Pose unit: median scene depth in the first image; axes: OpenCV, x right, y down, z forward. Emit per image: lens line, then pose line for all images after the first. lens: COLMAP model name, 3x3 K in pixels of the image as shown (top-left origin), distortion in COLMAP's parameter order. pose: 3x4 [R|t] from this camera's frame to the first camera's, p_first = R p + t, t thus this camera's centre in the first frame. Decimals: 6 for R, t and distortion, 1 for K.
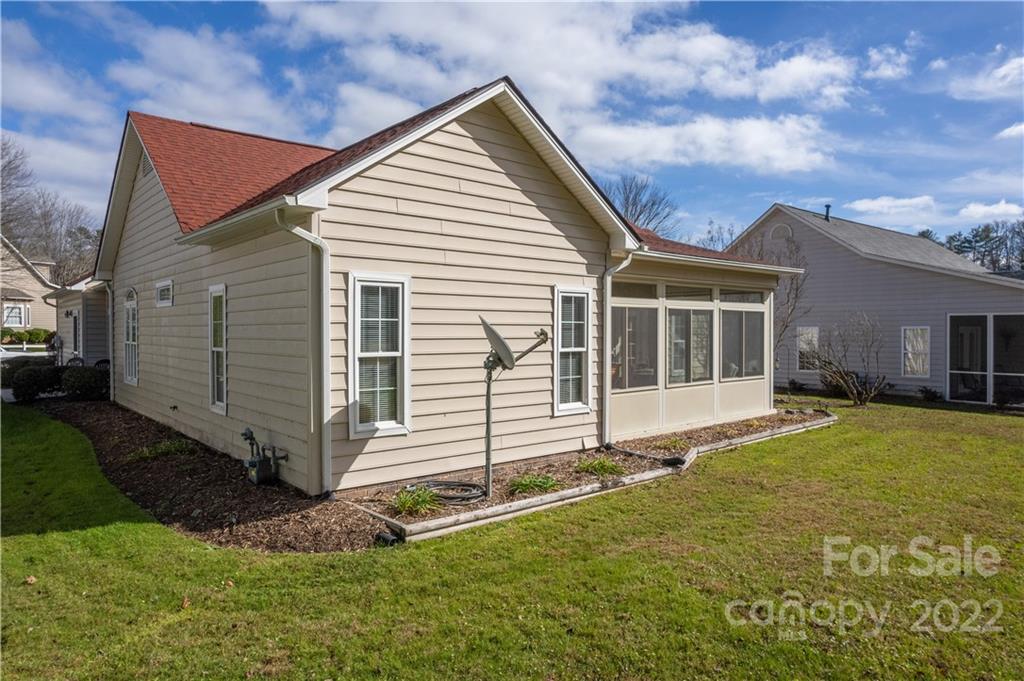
lens RADIAL K [[654.5, 0, 511.4], [0, 654.5, 338.1], [0, 0, 1]] dist [-0.026512, 0.006592]
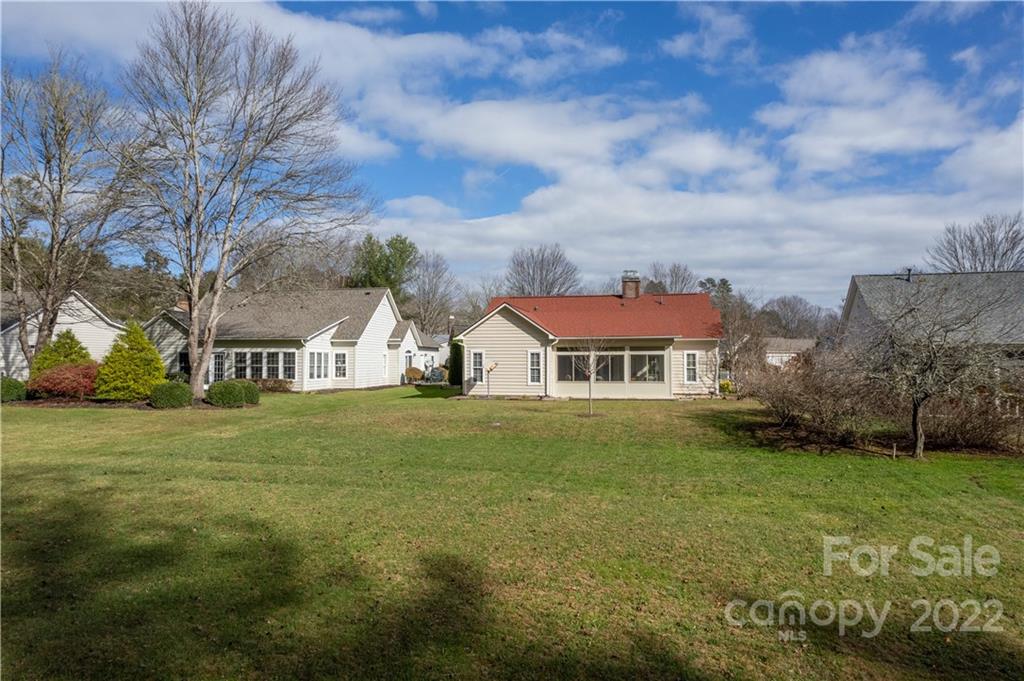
lens RADIAL K [[654.5, 0, 512.2], [0, 654.5, 342.8], [0, 0, 1]] dist [-0.026512, 0.006592]
pose [[0.628494, -0.017678, -0.777613, 3.506370], [-0.008115, 0.999538, -0.029283, -0.015860], [0.777772, 0.024714, 0.628061, -1.708098]]
